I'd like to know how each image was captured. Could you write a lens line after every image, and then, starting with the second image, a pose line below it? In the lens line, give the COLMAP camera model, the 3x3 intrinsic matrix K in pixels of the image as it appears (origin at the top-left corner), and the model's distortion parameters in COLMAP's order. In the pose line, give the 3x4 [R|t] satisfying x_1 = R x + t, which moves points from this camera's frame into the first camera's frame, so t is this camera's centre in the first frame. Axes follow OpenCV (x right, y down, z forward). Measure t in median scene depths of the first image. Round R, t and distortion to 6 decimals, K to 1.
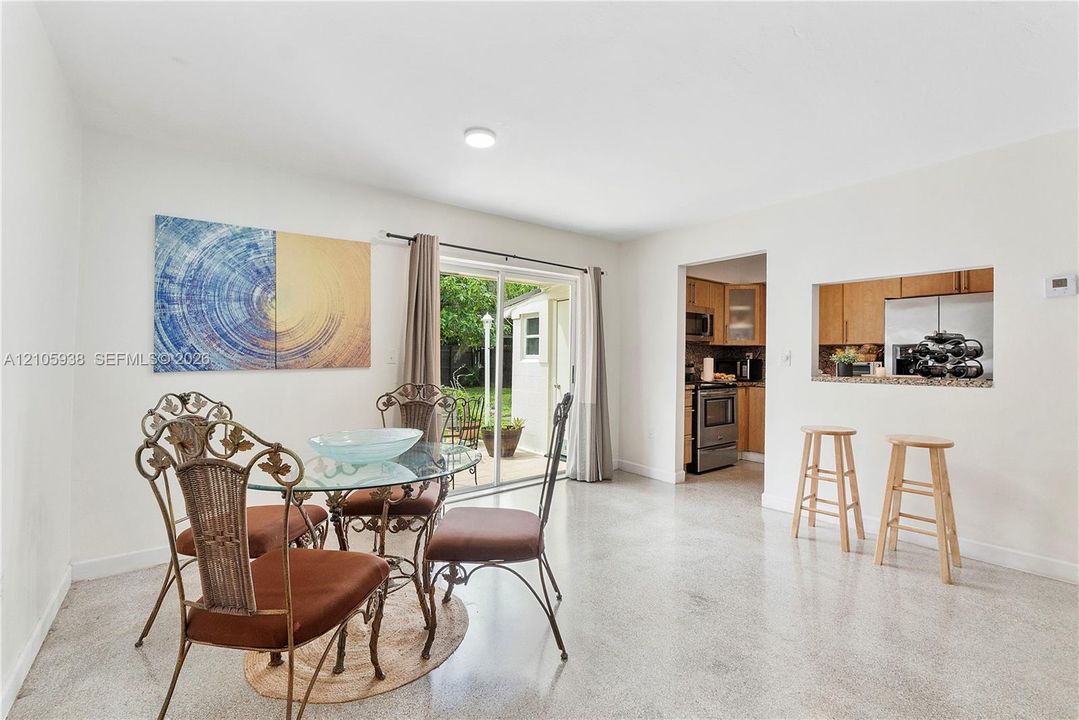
lens RADIAL K [[475.3, 0, 548.7], [0, 475.3, 358.9], [0, 0, 1]] dist [-0.002358, -0.000058]
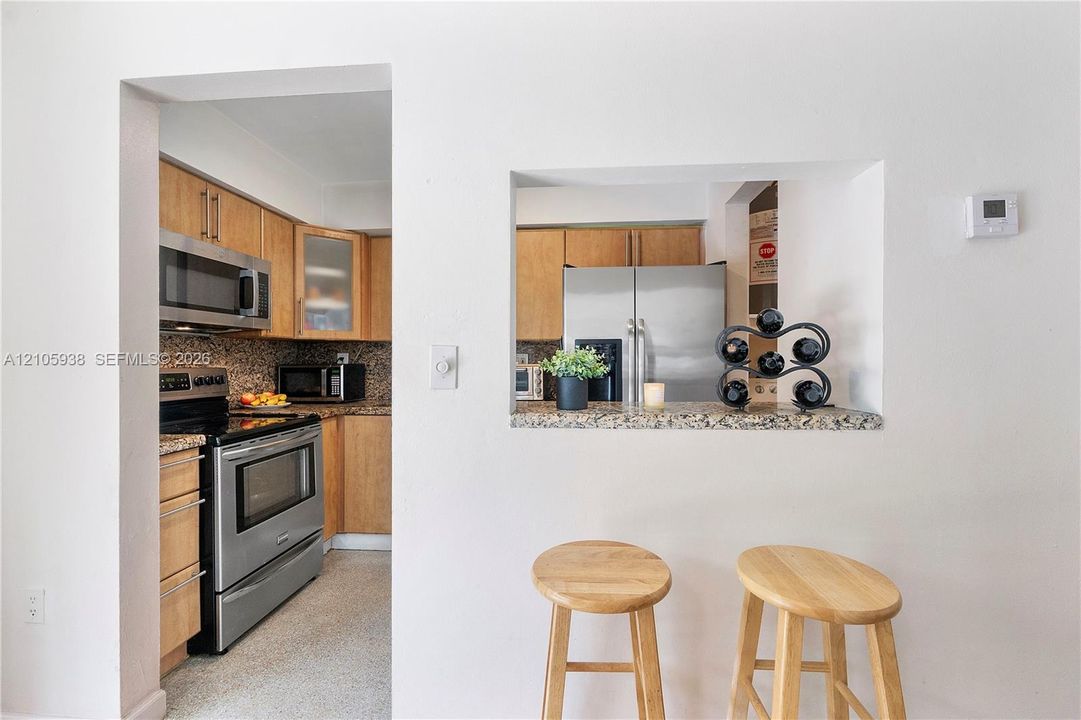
lens RADIAL K [[476.1, 0, 549.7], [0, 476.1, 358.9], [0, 0, 1]] dist [-0.002358, -0.000058]
pose [[0.686977, -0.009343, 0.726619, 0.214262], [0.009016, 0.999950, 0.004334, -0.006890], [-0.726623, 0.003574, 0.687027, 0.515641]]
